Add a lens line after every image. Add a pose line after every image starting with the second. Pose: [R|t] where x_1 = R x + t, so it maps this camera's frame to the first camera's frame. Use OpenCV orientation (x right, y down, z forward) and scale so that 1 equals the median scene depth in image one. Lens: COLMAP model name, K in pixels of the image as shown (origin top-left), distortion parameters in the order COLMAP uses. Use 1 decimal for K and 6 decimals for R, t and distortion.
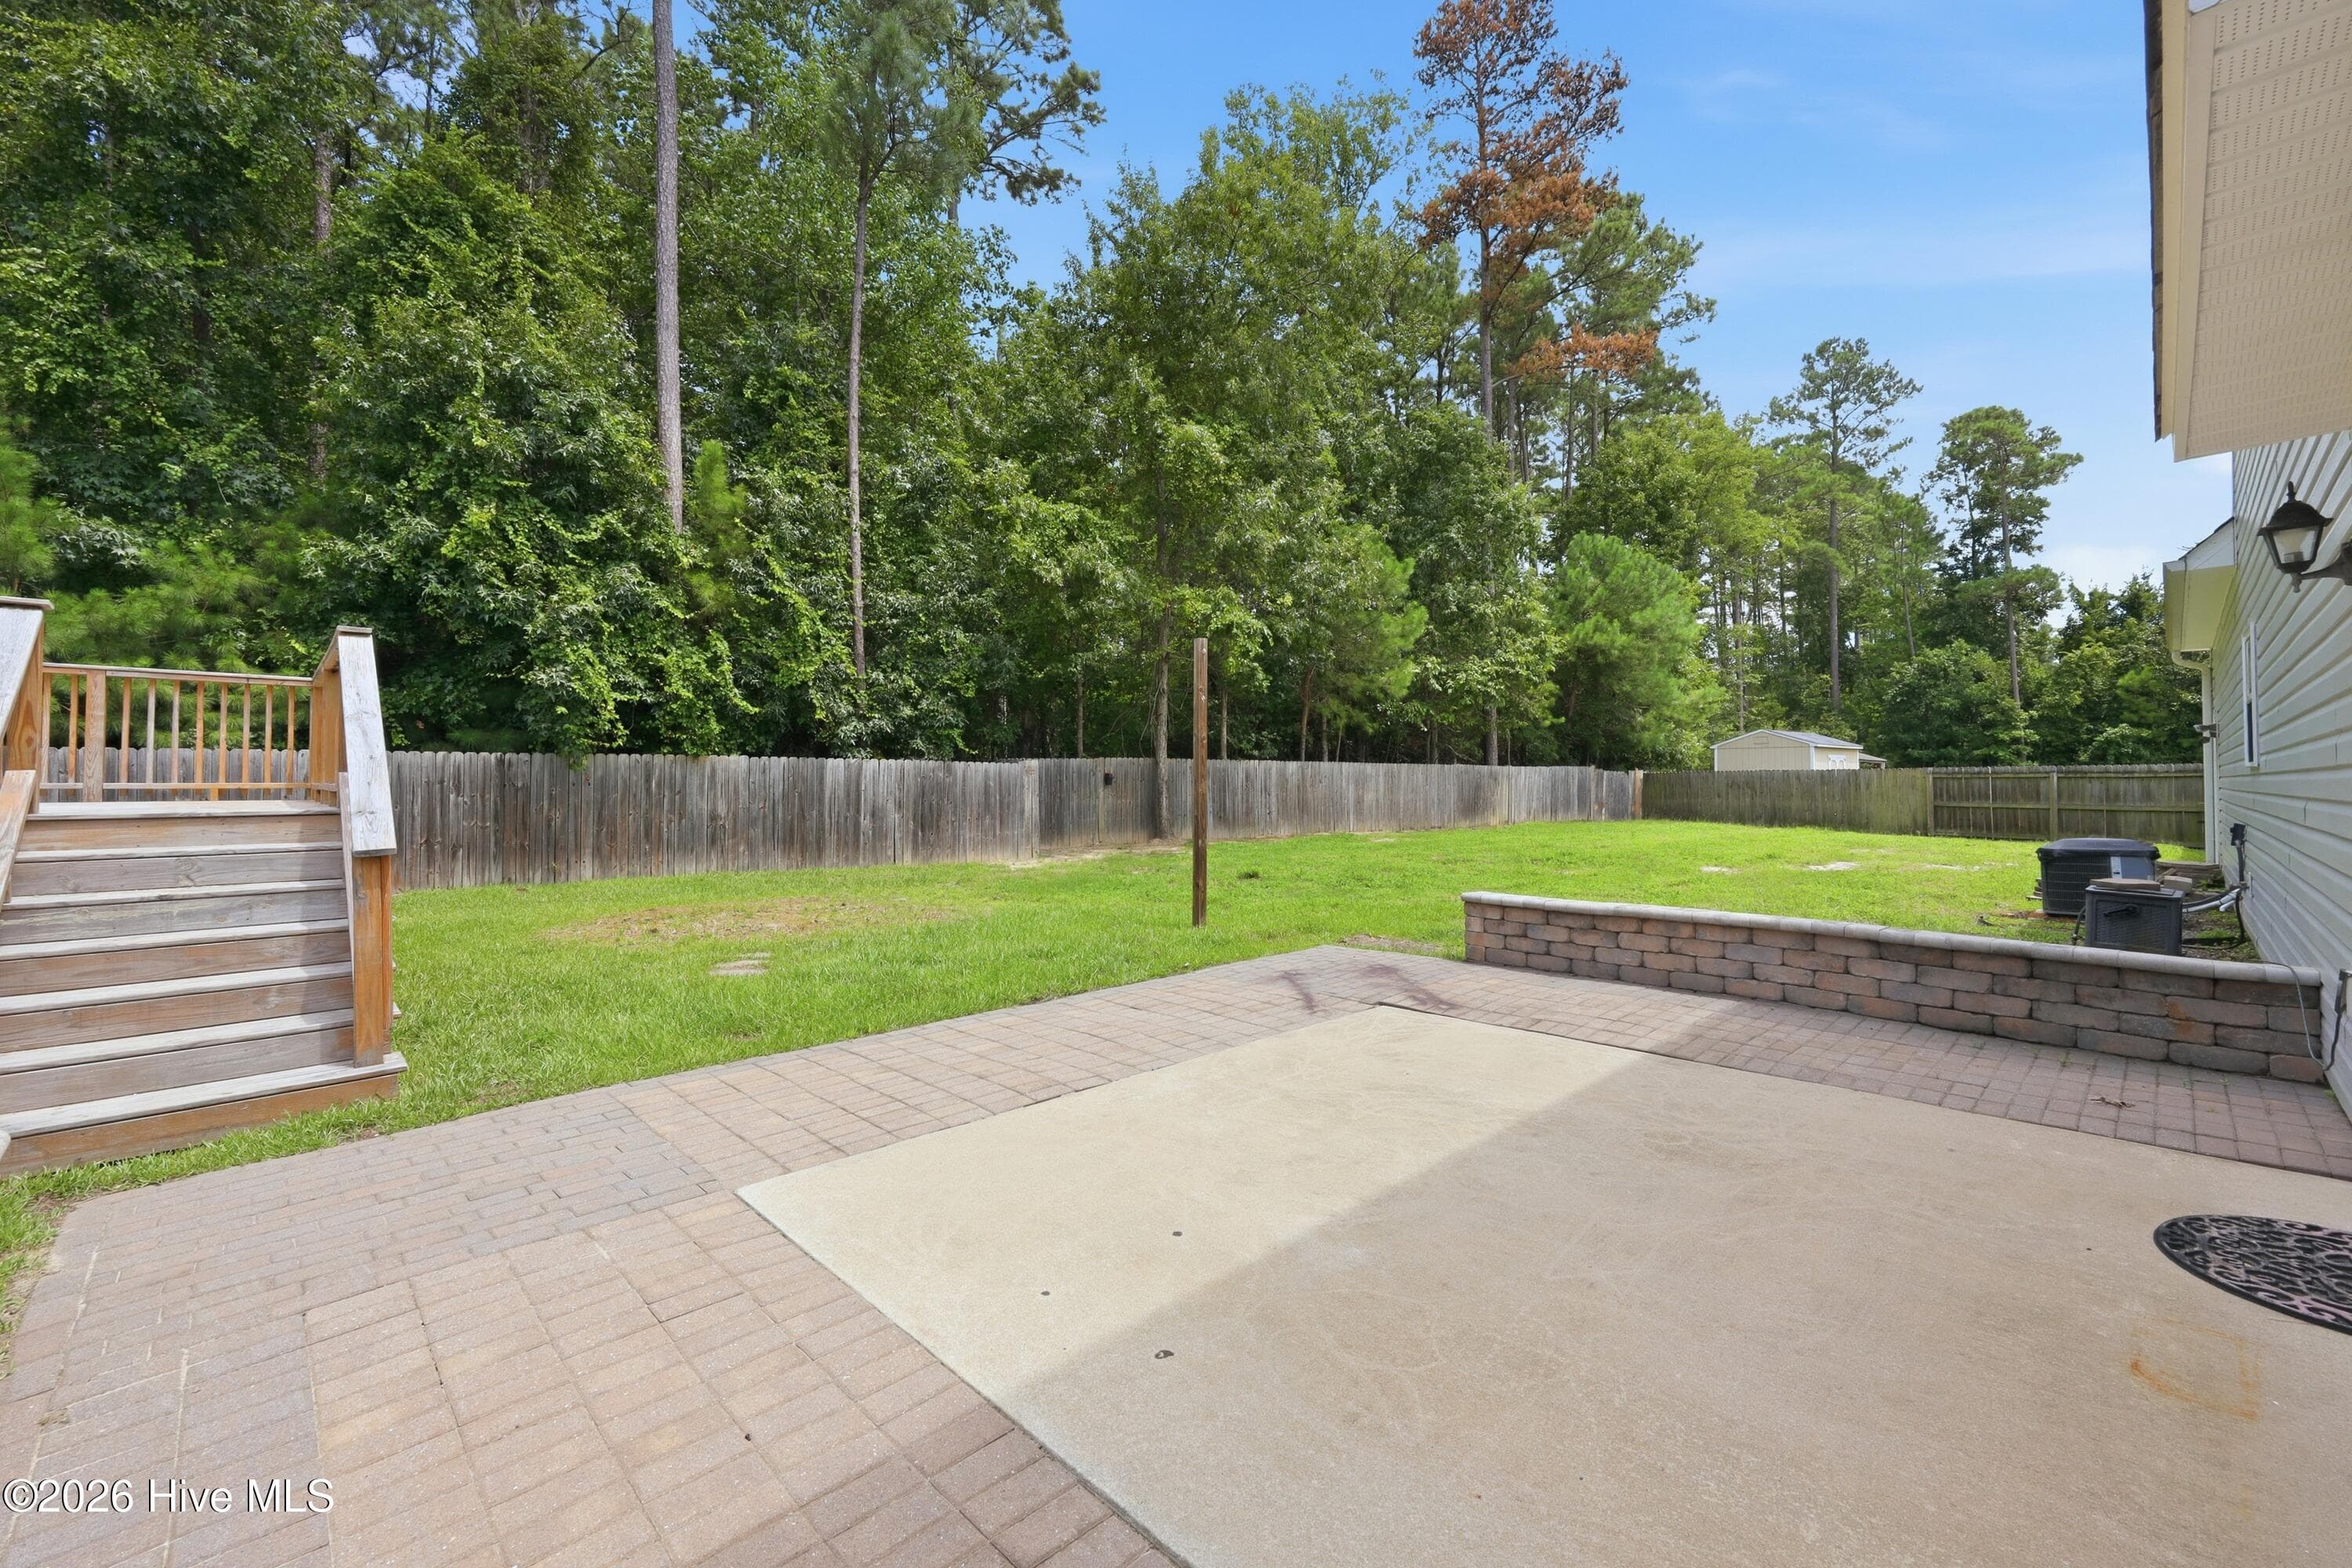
lens RADIAL K [[971.2, 0, 1180.1], [0, 971.2, 773.7], [0, 0, 1]] dist [-0.001203, -0.000158]
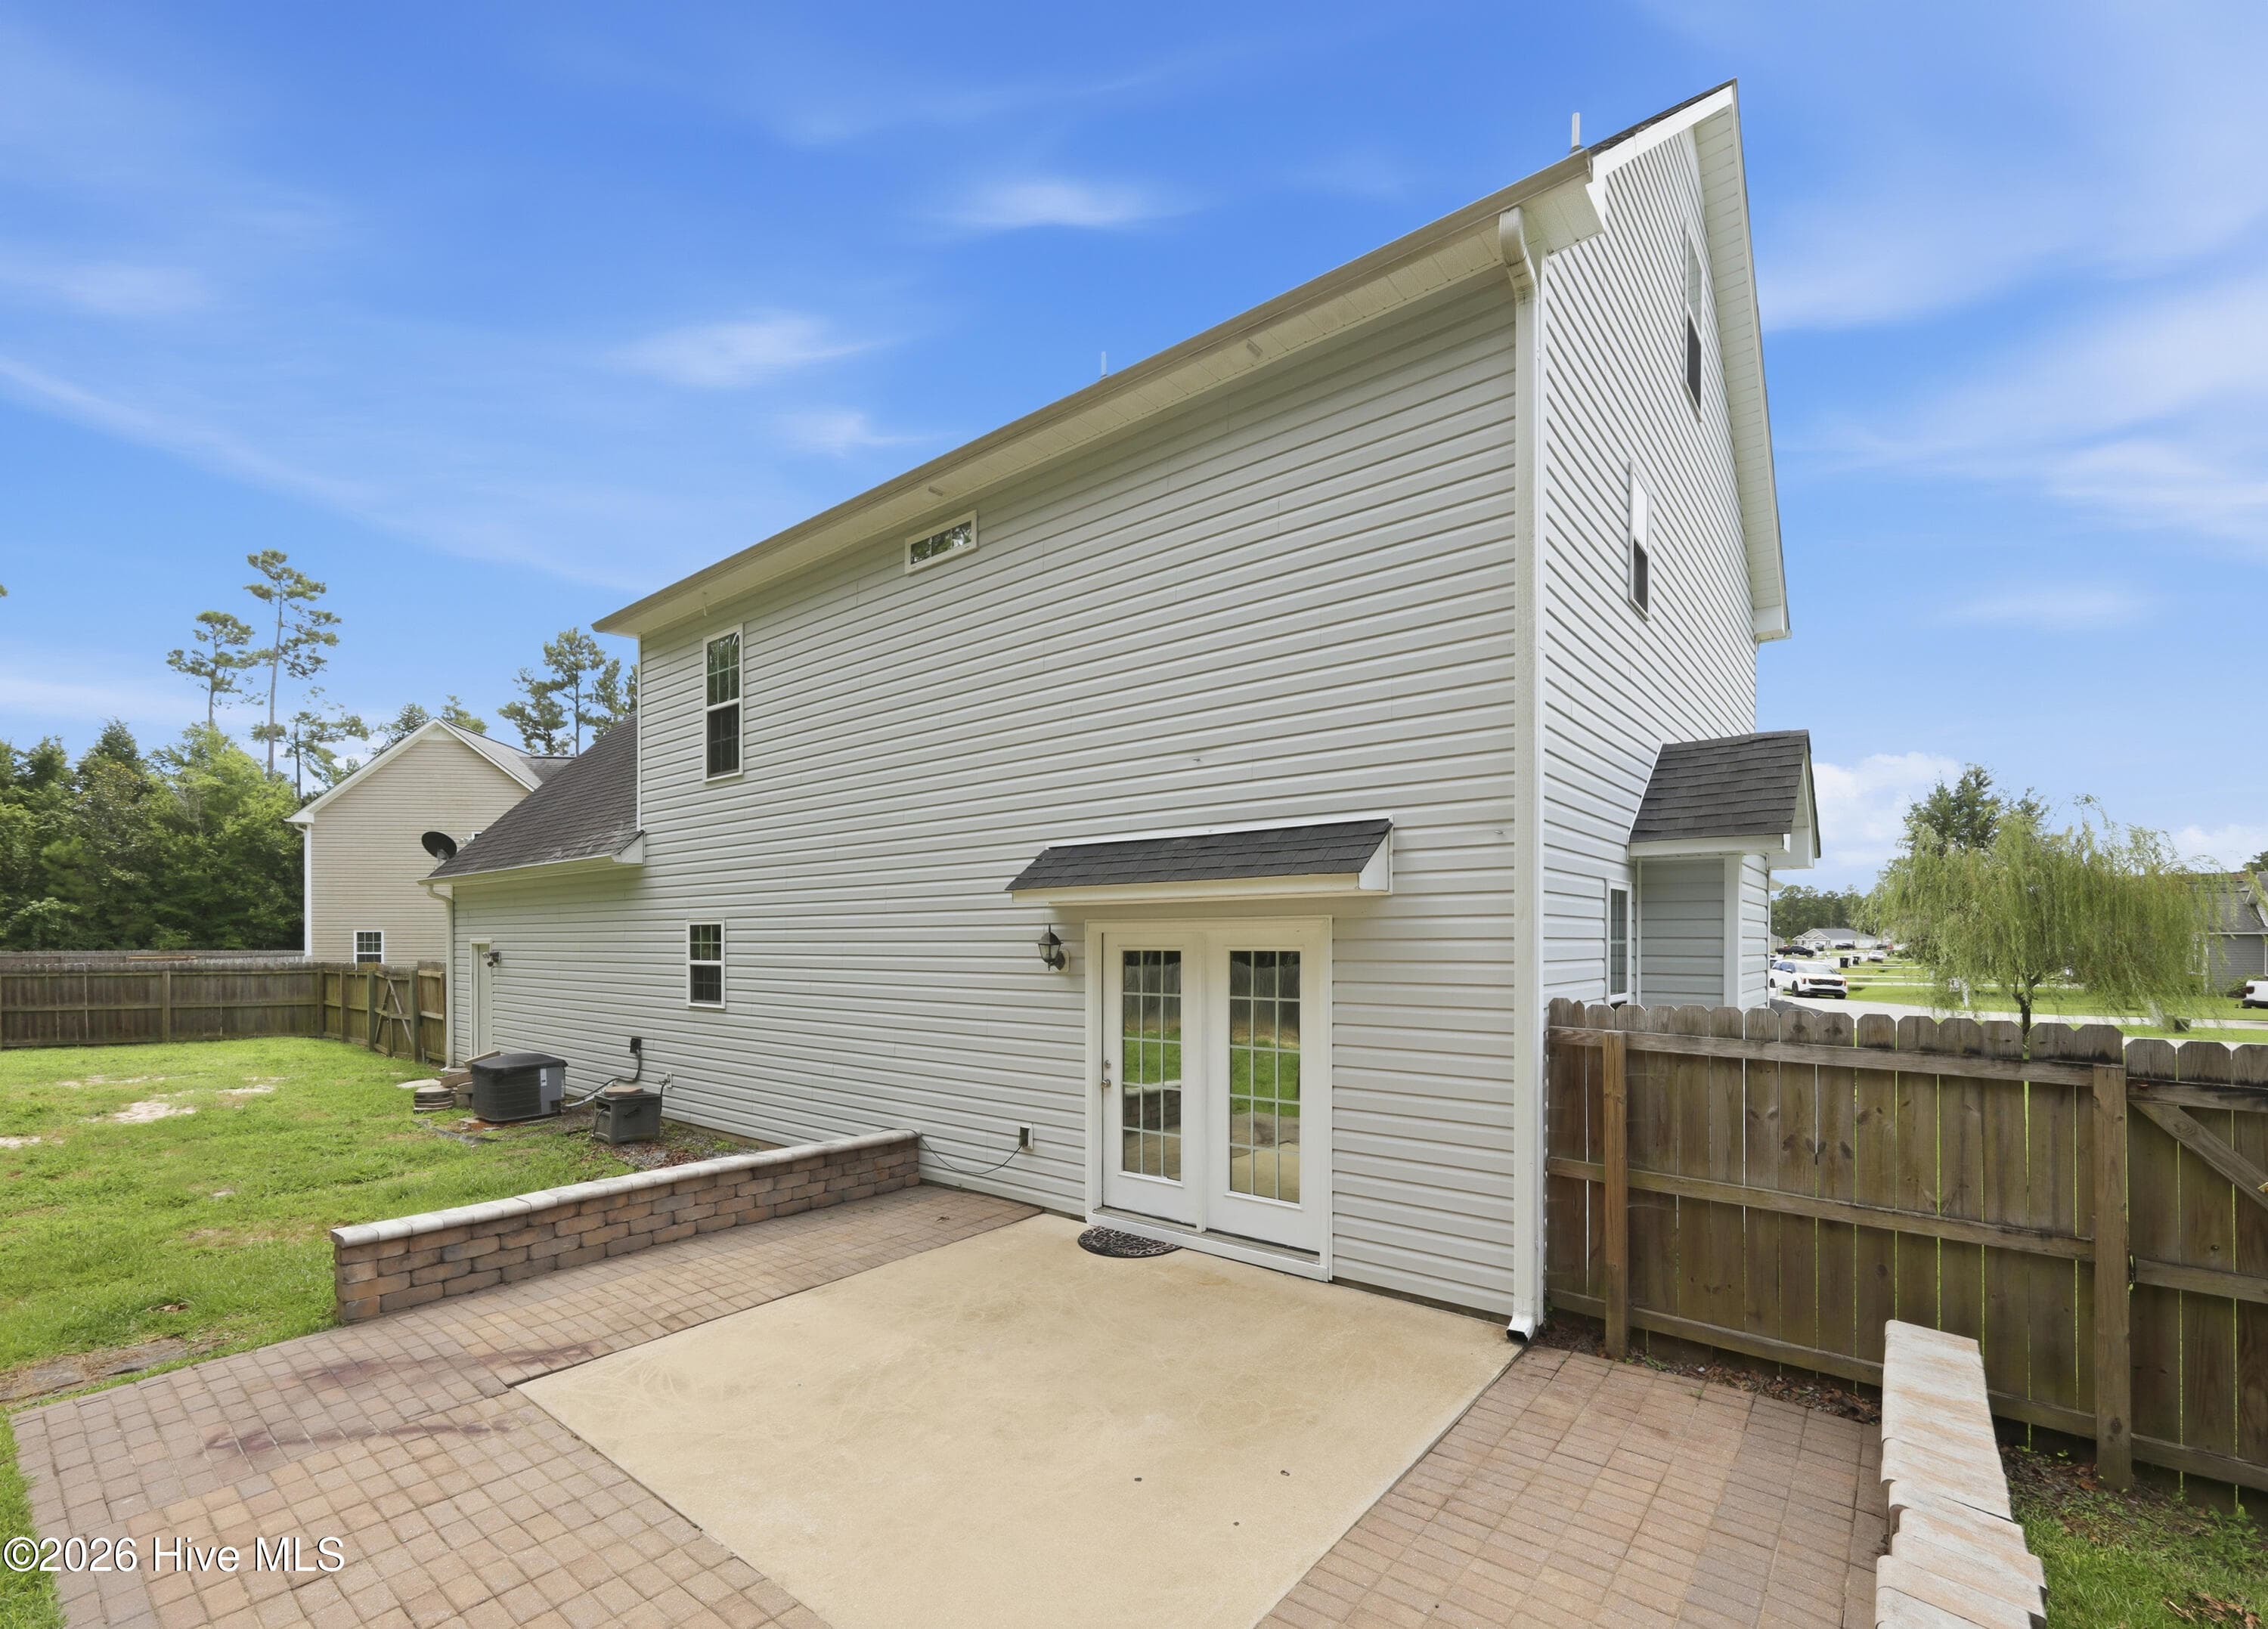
lens RADIAL K [[989.9, 0, 1161.4], [0, 989.9, 961.1], [0, 0, 1]] dist [-0.003136, -0.000105]
pose [[-0.136652, -0.021354, 0.990389, -0.586275], [-0.010162, 0.999745, 0.020153, -0.121360], [-0.990567, -0.007310, -0.136835, 0.496656]]
